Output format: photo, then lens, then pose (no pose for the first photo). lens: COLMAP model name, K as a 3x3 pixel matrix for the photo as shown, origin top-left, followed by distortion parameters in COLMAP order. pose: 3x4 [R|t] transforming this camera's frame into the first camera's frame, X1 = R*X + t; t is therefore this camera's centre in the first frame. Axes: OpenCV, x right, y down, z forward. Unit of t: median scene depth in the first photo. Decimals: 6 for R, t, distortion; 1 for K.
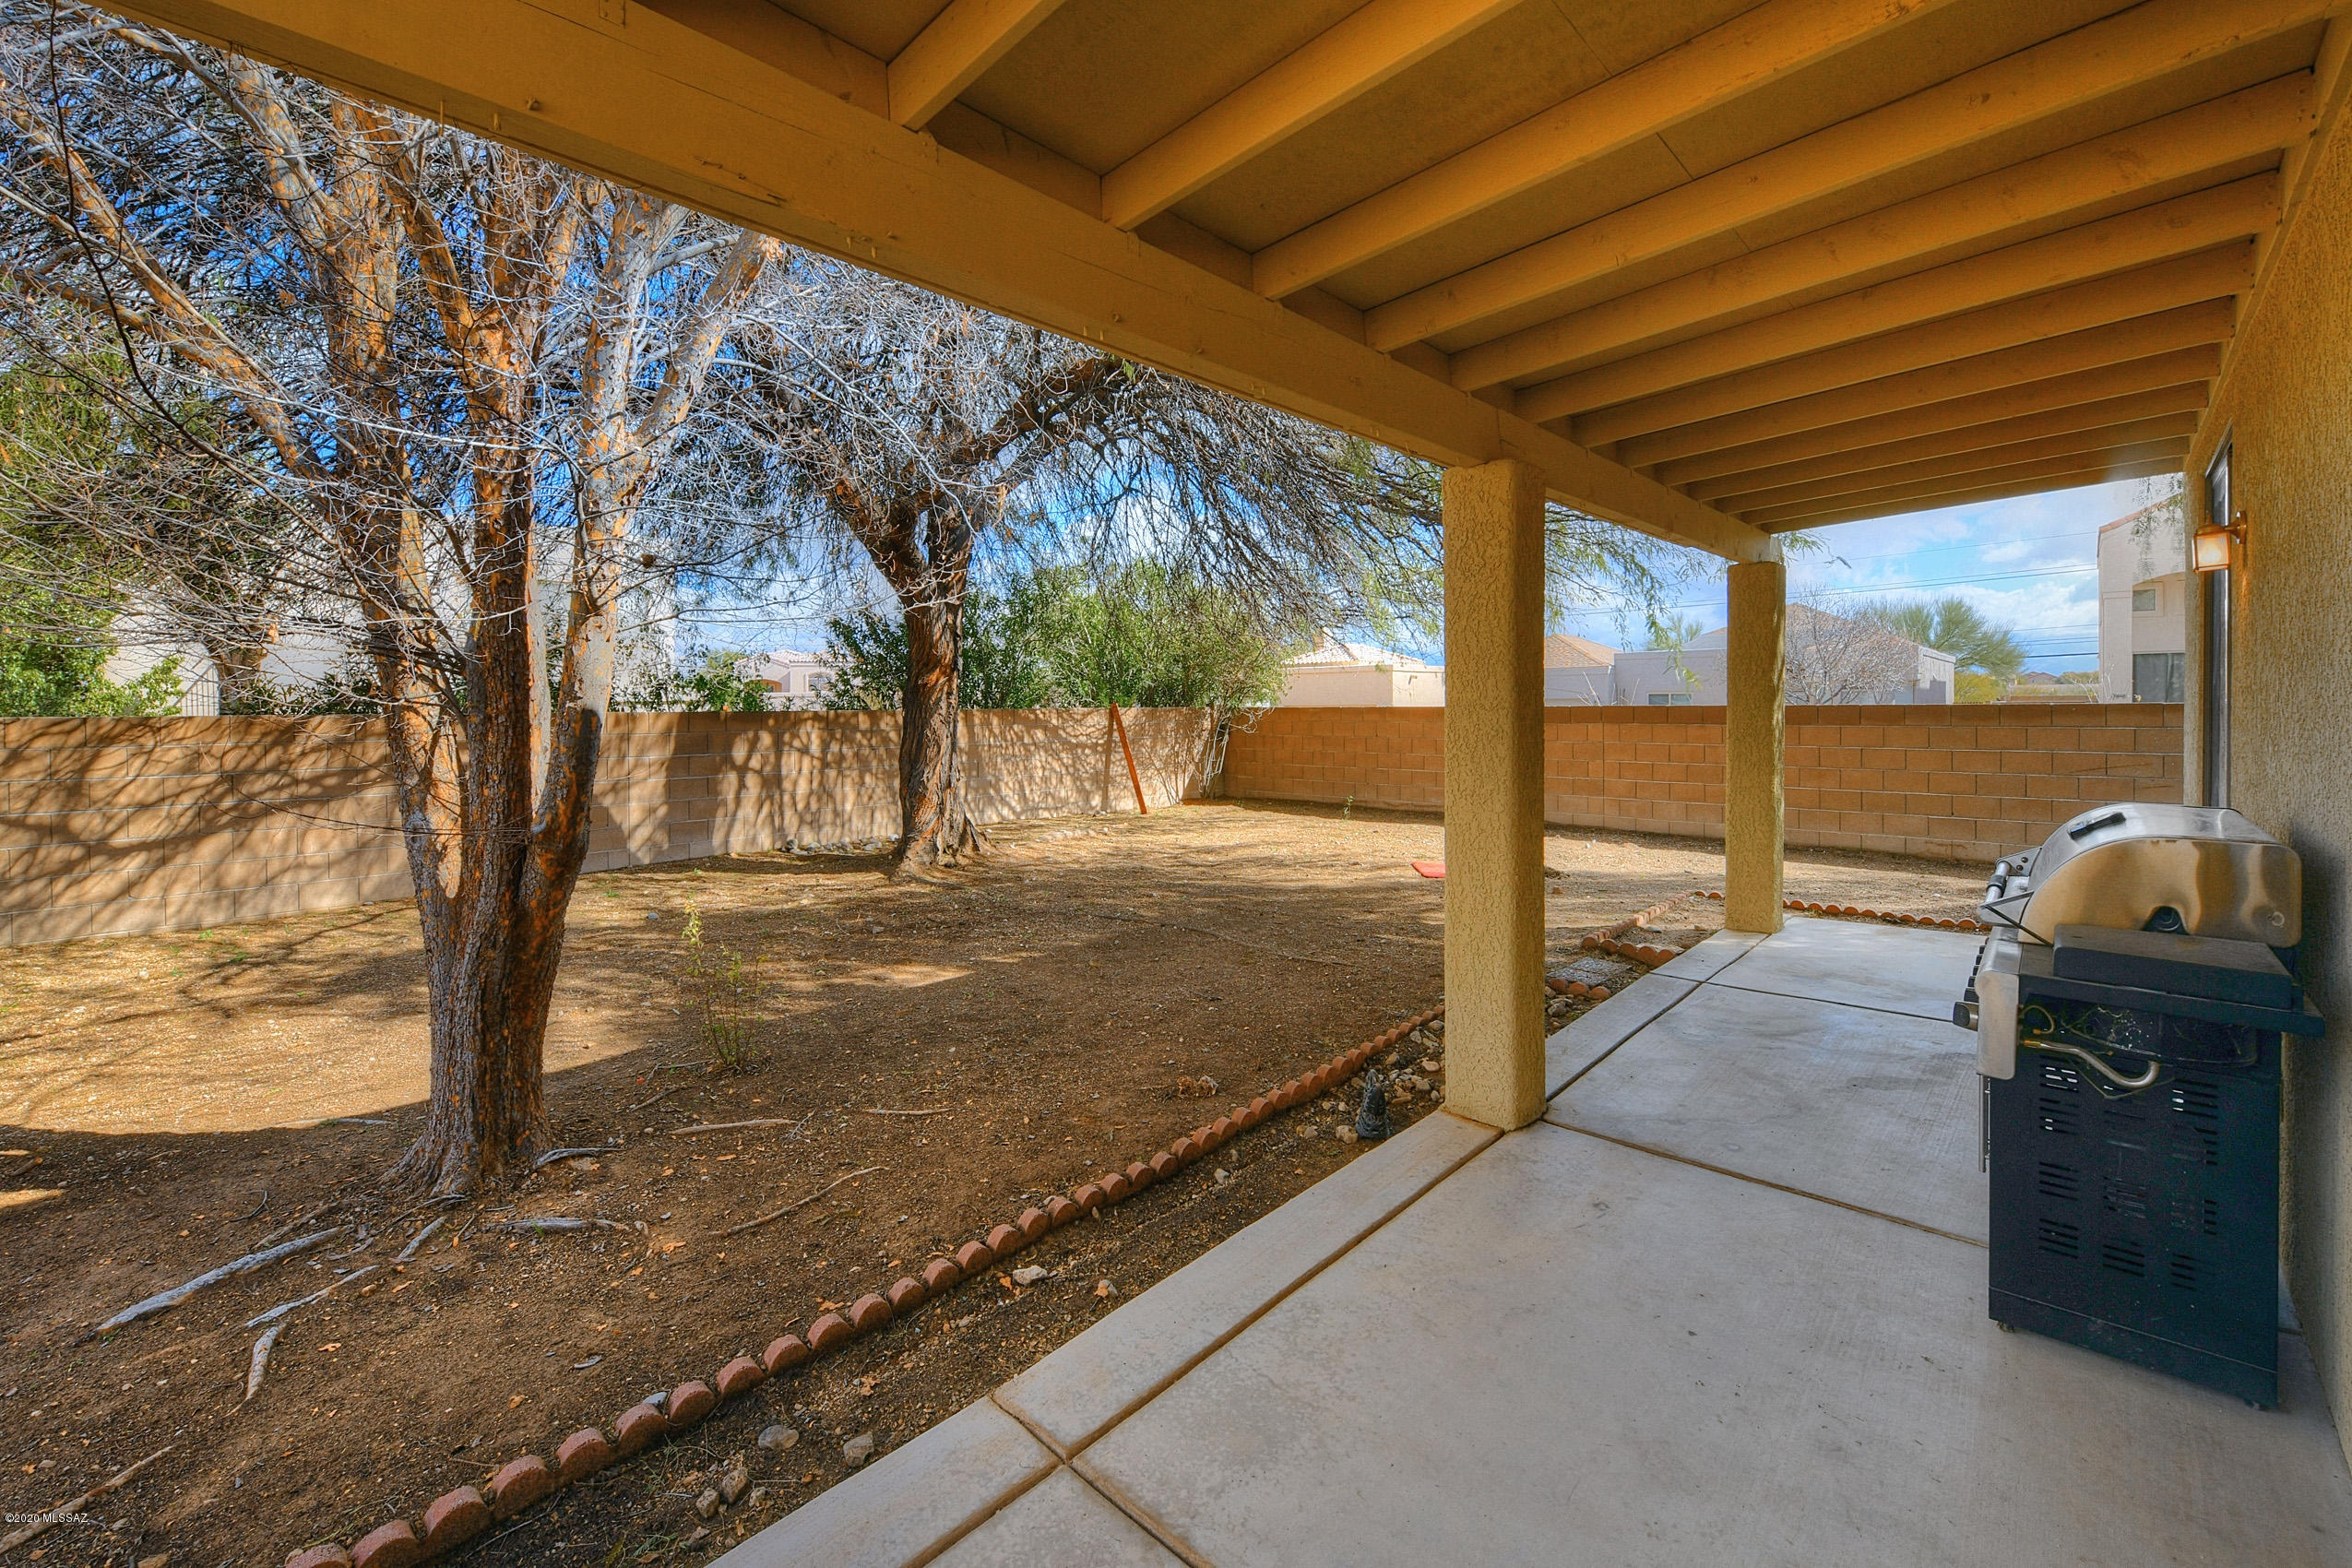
lens RADIAL K [[964.5, 0, 1183.5], [0, 964.5, 756.4], [0, 0, 1]] dist [-0.000950, -0.000379]
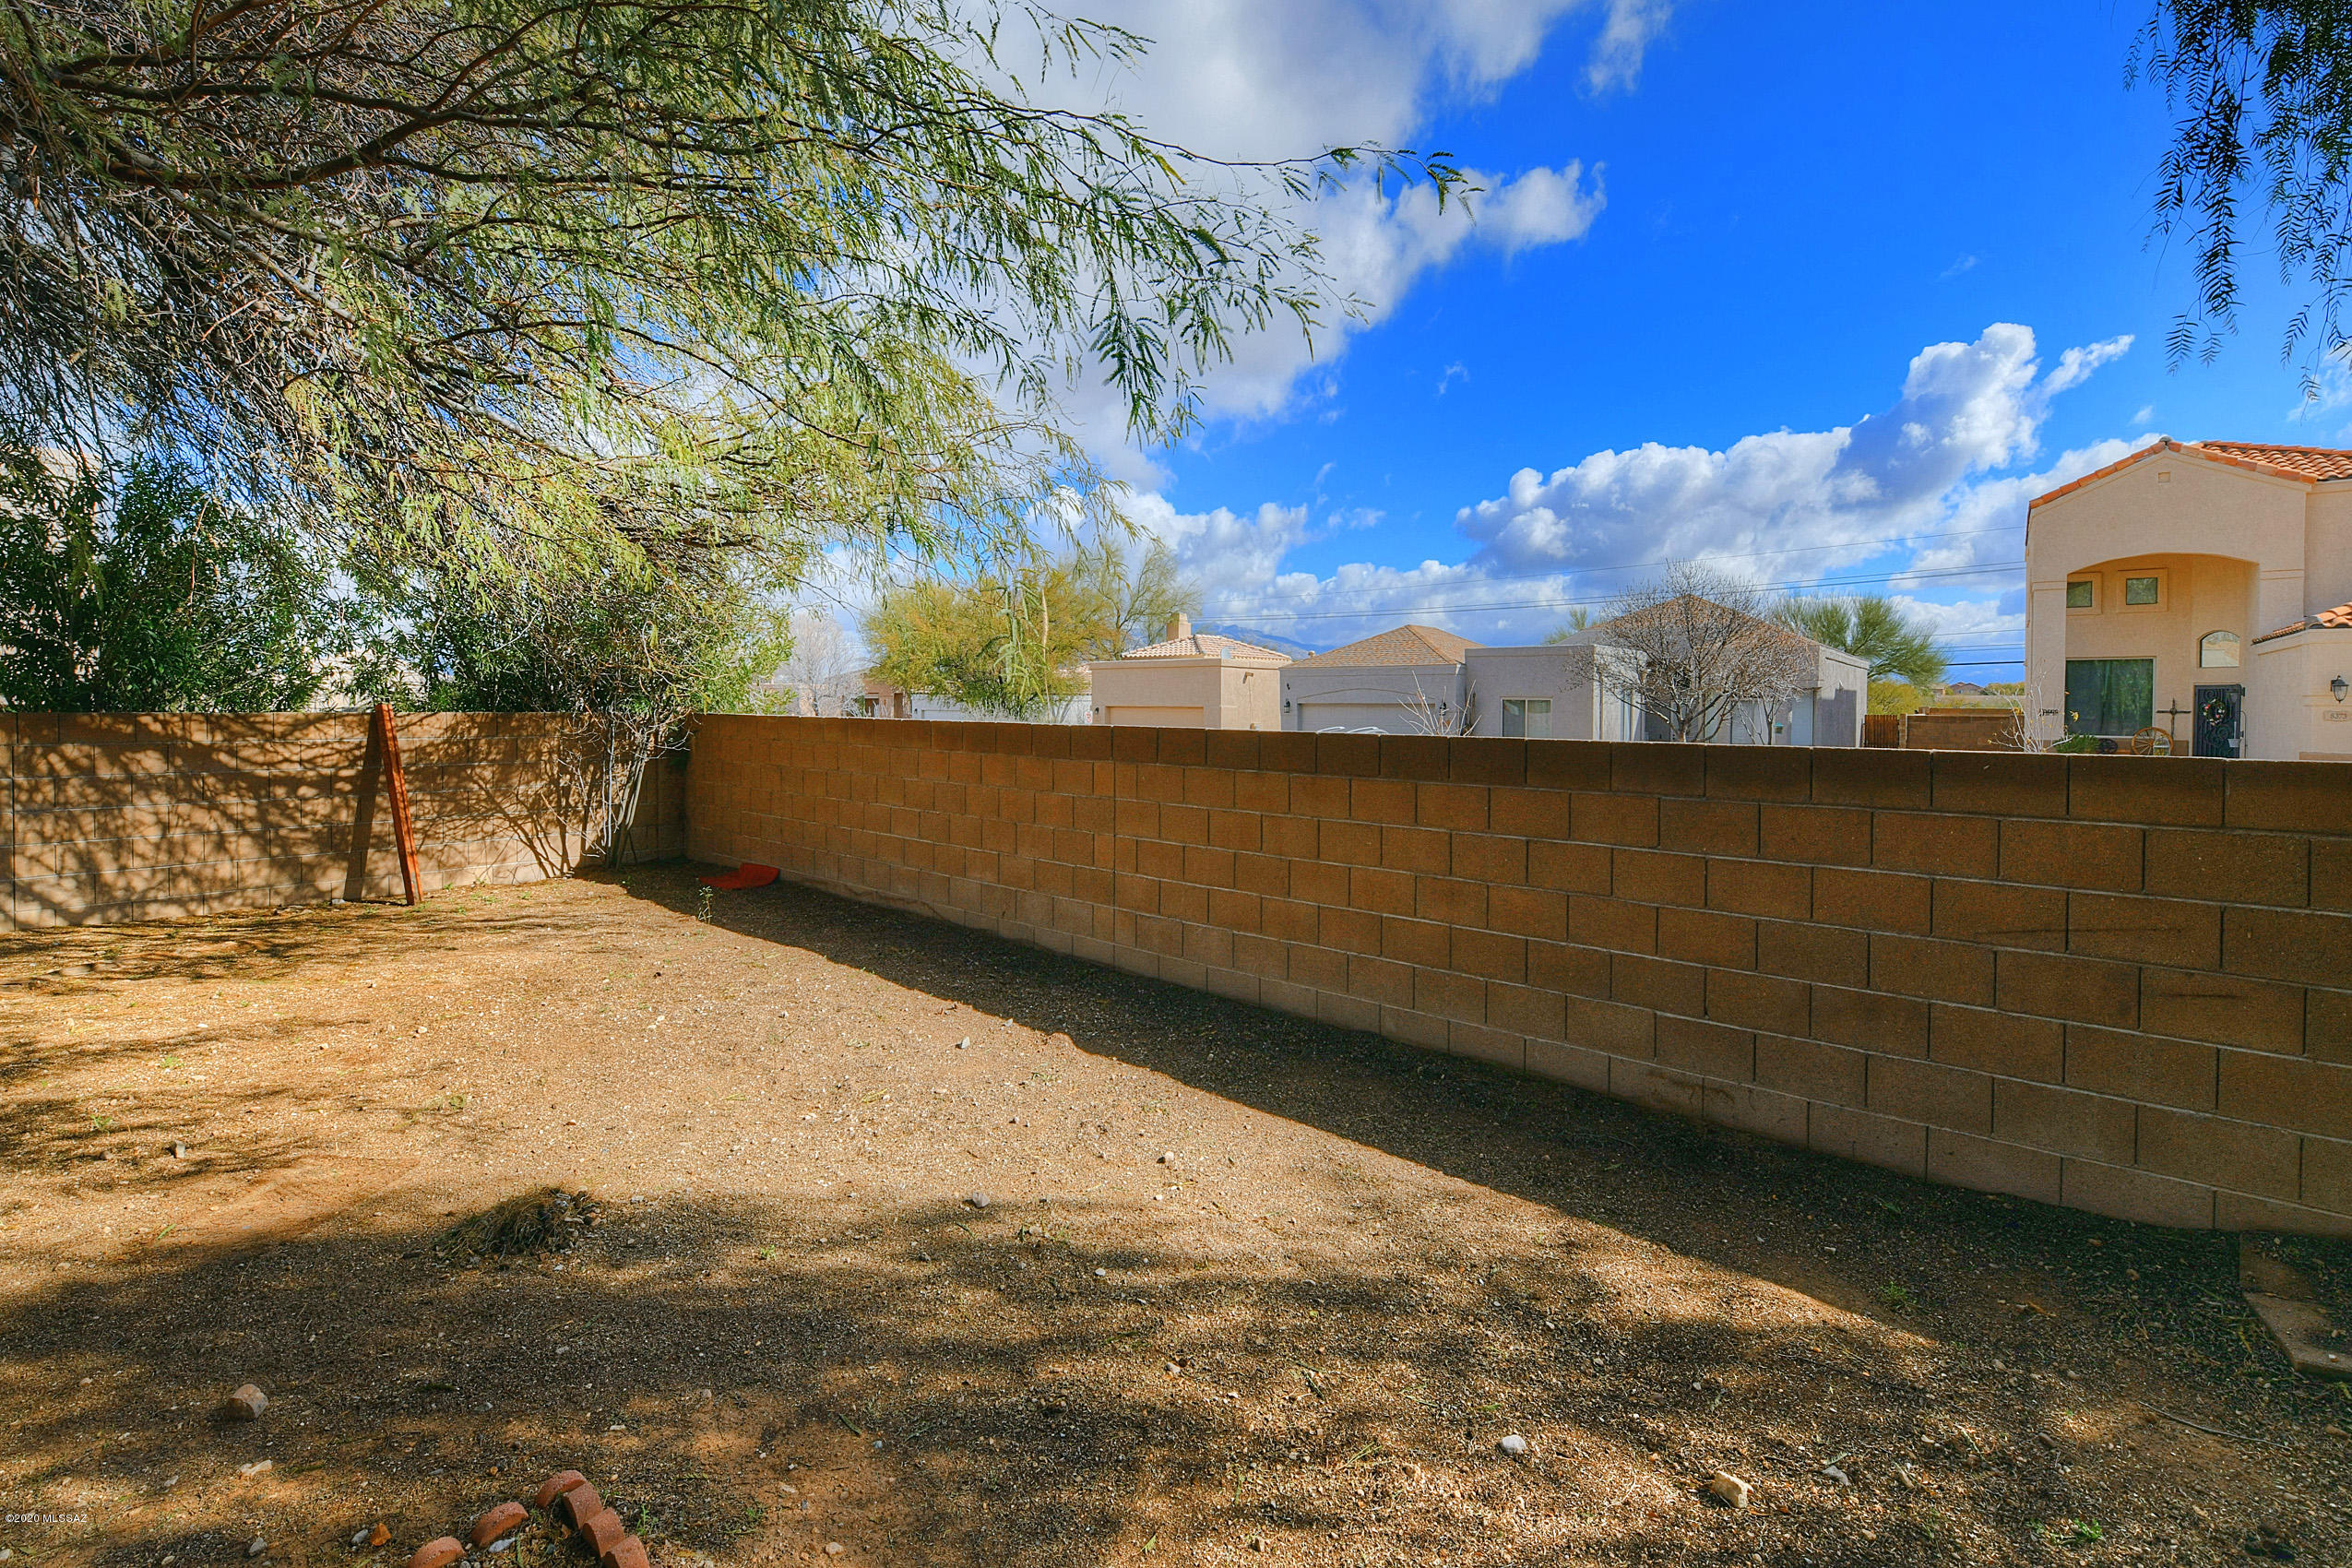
lens RADIAL K [[1026.8, 0, 1179.4], [0, 1026.8, 744.6], [0, 0, 1]] dist [0.001470, 0.000029]
pose [[0.997351, 0.012237, 0.071705, 0.322240], [-0.011250, 0.999837, -0.014152, -0.026644], [-0.071866, 0.013308, 0.997325, 0.344325]]
